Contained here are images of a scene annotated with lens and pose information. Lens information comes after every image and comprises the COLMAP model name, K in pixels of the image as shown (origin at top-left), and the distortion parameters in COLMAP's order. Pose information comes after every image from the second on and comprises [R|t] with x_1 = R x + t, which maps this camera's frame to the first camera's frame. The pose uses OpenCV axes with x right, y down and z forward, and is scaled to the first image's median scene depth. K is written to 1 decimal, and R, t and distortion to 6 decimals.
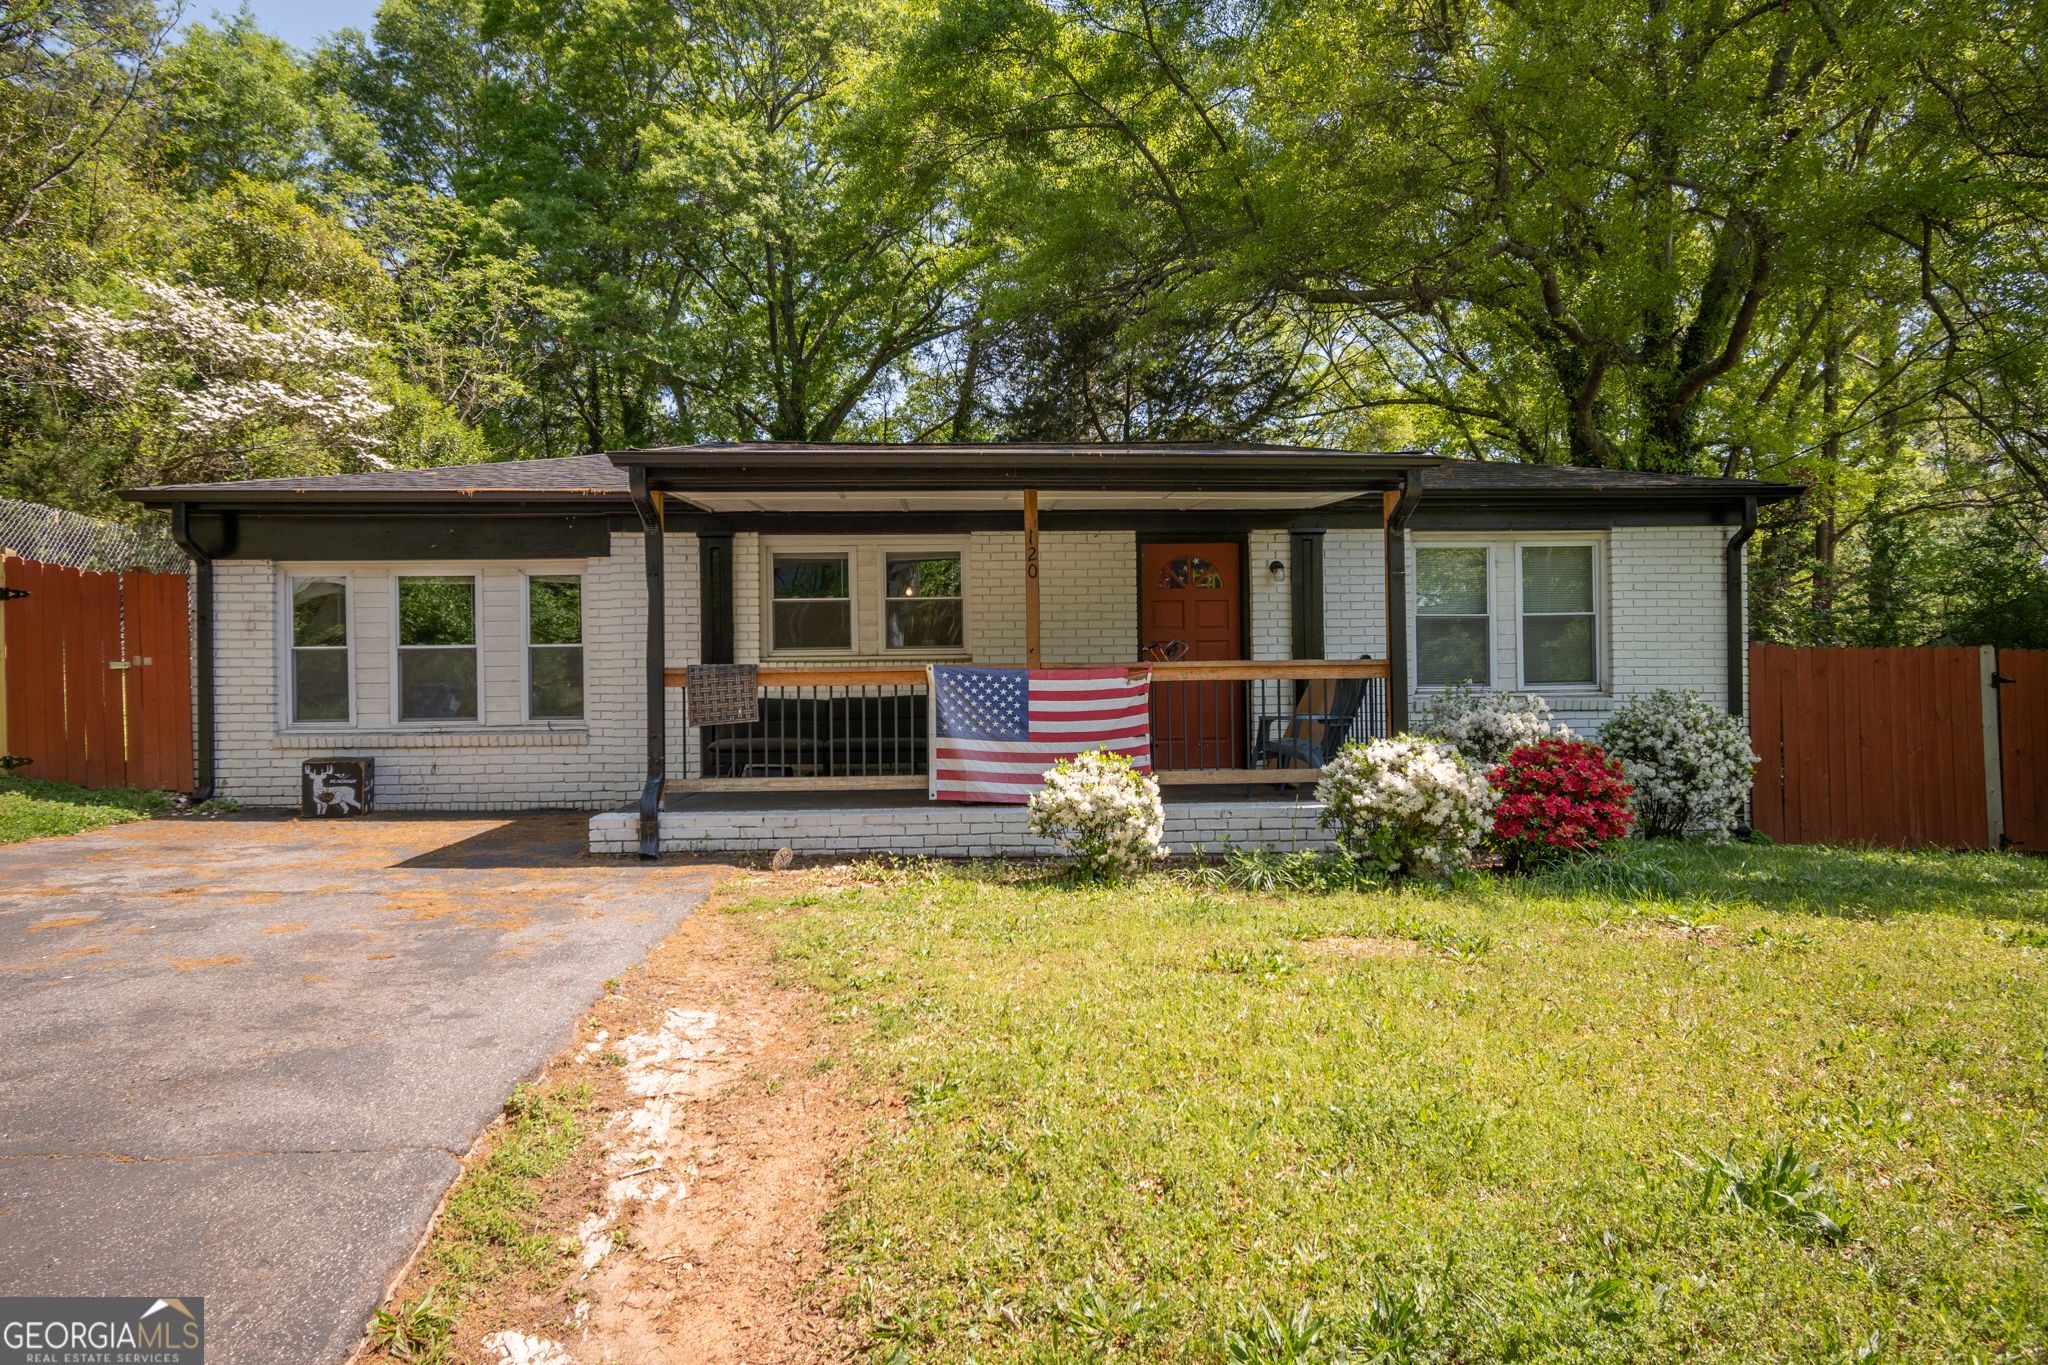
lens RADIAL K [[1228.2, 0, 1024.0], [0, 1228.2, 682.5], [0, 0, 1]] dist [0.000004, -0.000064]
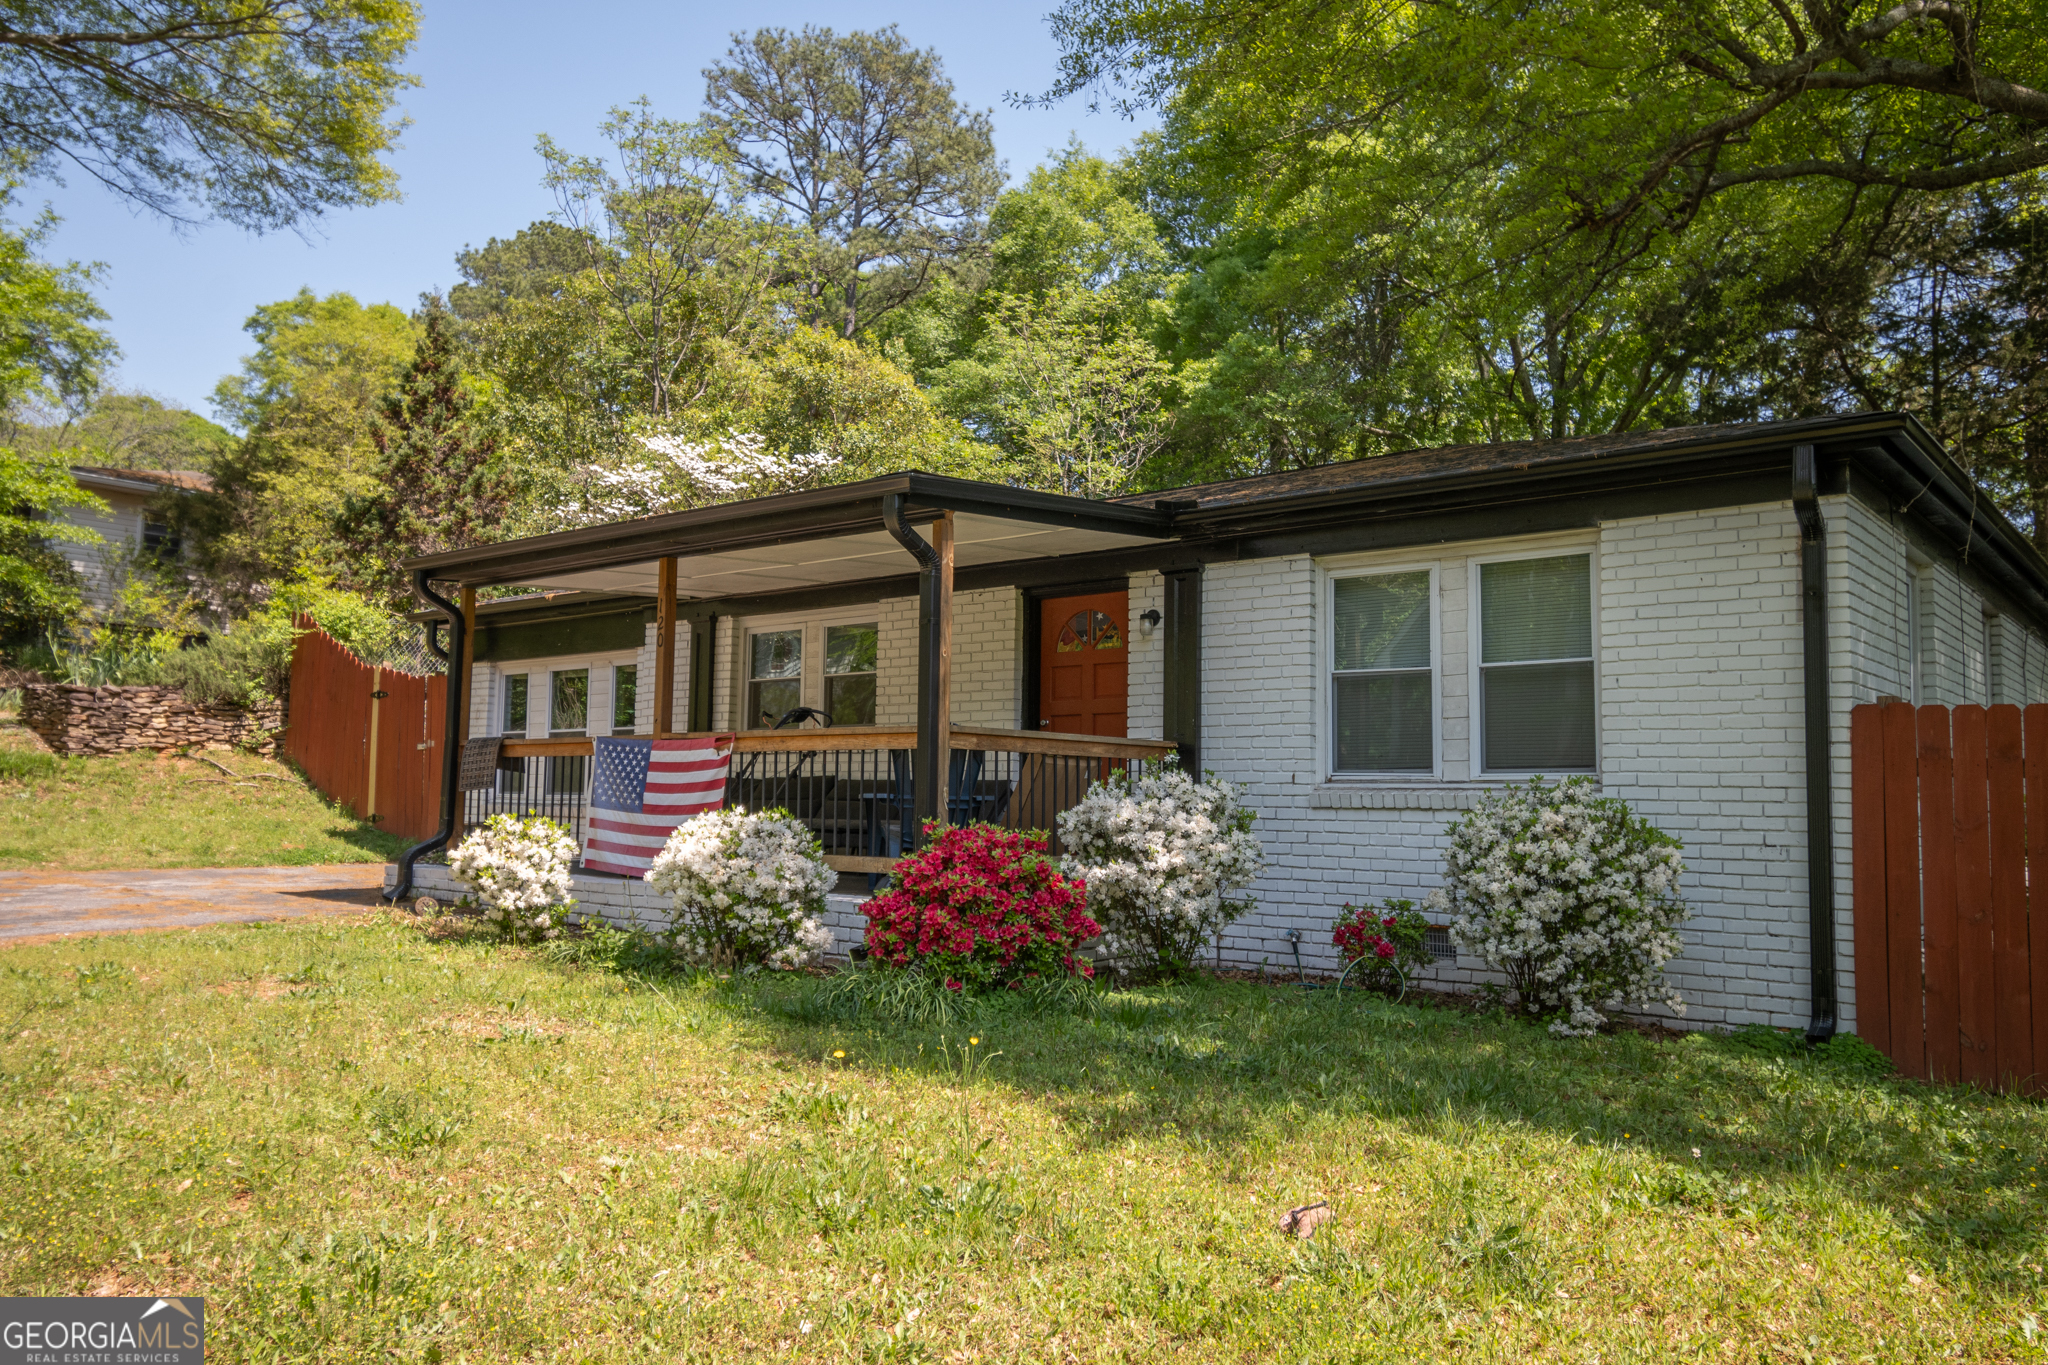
lens RADIAL K [[1520.2, 0, 1024.0], [0, 1520.2, 682.5], [0, 0, 1]] dist [0.003197, 0.000412]
pose [[0.729509, -0.032386, -0.683204, 0.819115], [-0.021976, 0.997253, -0.070738, 0.017898], [0.683618, 0.066618, 0.726794, 0.247391]]
